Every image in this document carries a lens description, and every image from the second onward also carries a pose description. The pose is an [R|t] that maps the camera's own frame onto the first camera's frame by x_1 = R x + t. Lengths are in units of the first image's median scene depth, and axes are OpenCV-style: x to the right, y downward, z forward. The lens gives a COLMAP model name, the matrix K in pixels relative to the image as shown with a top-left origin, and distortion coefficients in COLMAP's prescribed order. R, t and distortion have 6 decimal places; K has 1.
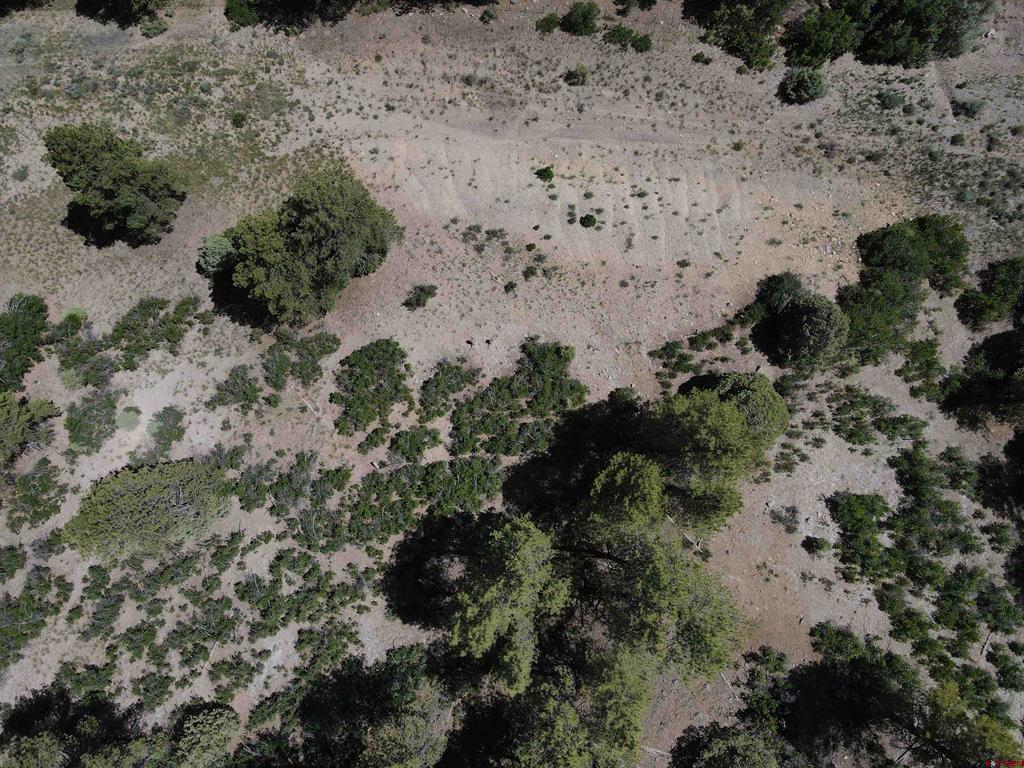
lens RADIAL K [[747.2, 0, 510.0], [0, 747.2, 379.8], [0, 0, 1]] dist [0.015059, 0.005854]
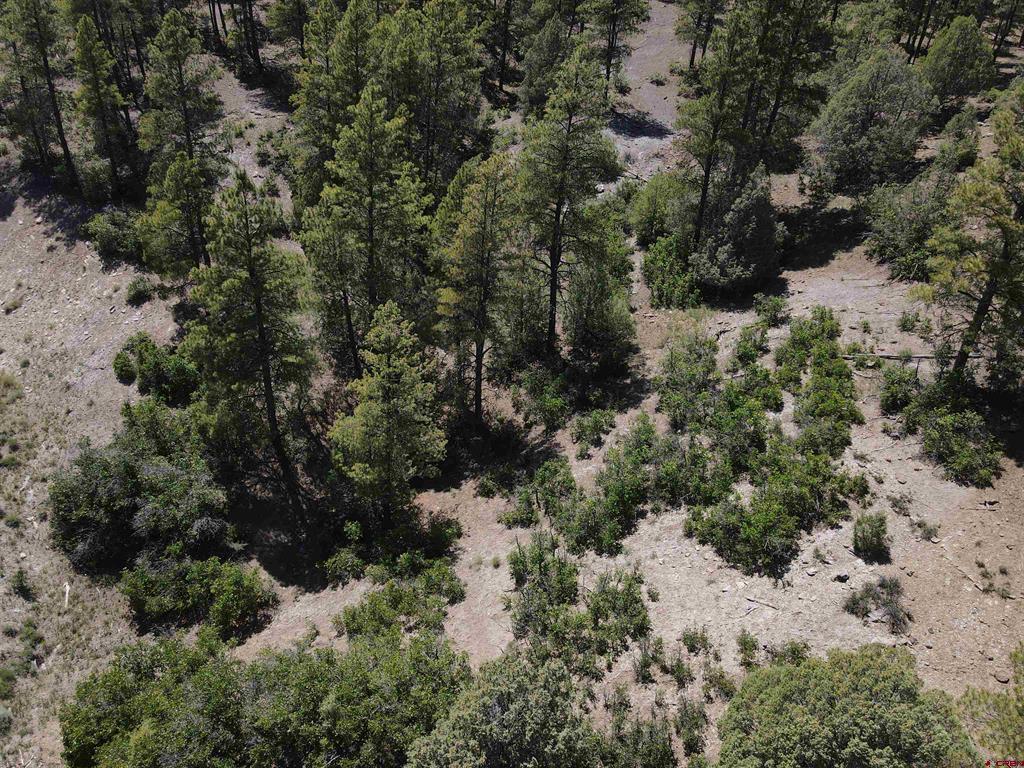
lens RADIAL K [[747.2, 0, 512.6], [0, 747.2, 387.9], [0, 0, 1]] dist [0.015059, 0.005854]
pose [[-0.573964, -0.457919, 0.678878, 0.224882], [0.804918, -0.163050, 0.570545, -0.259247], [-0.150572, 0.873914, 0.462172, 0.647565]]
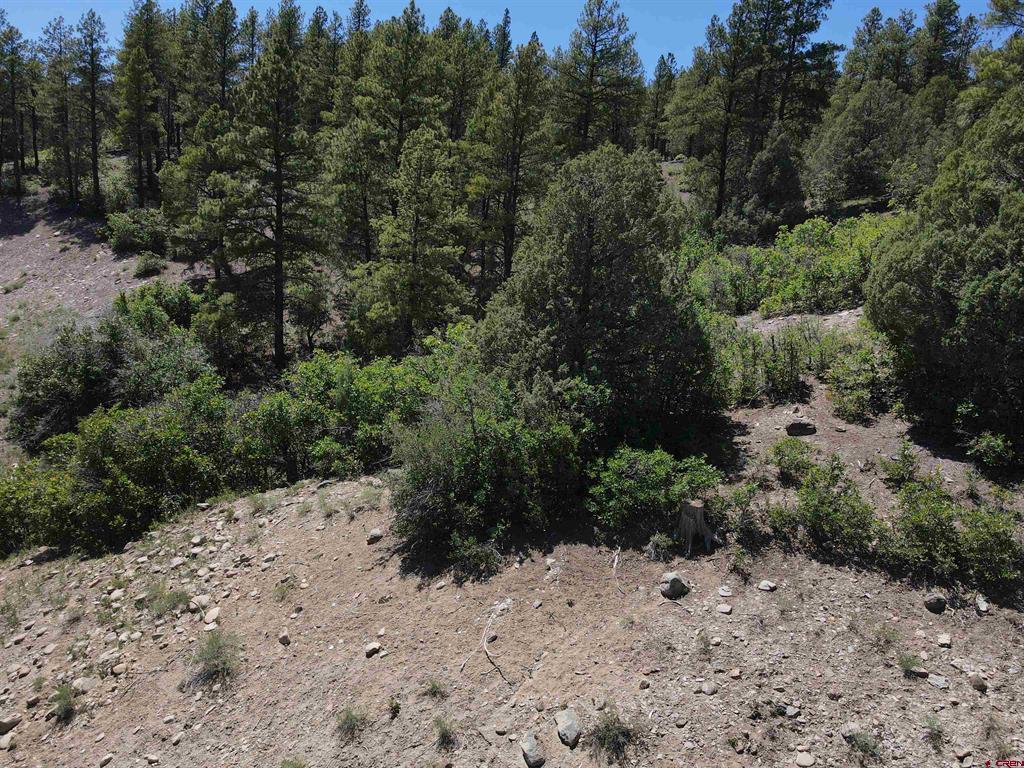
lens RADIAL K [[747.2, 0, 516.9], [0, 747.2, 388.6], [0, 0, 1]] dist [0.015059, 0.005854]
pose [[-0.584401, -0.202093, 0.785897, 0.184980], [0.798493, 0.029265, 0.601293, -0.265702], [-0.144516, 0.978929, 0.144267, 0.987688]]
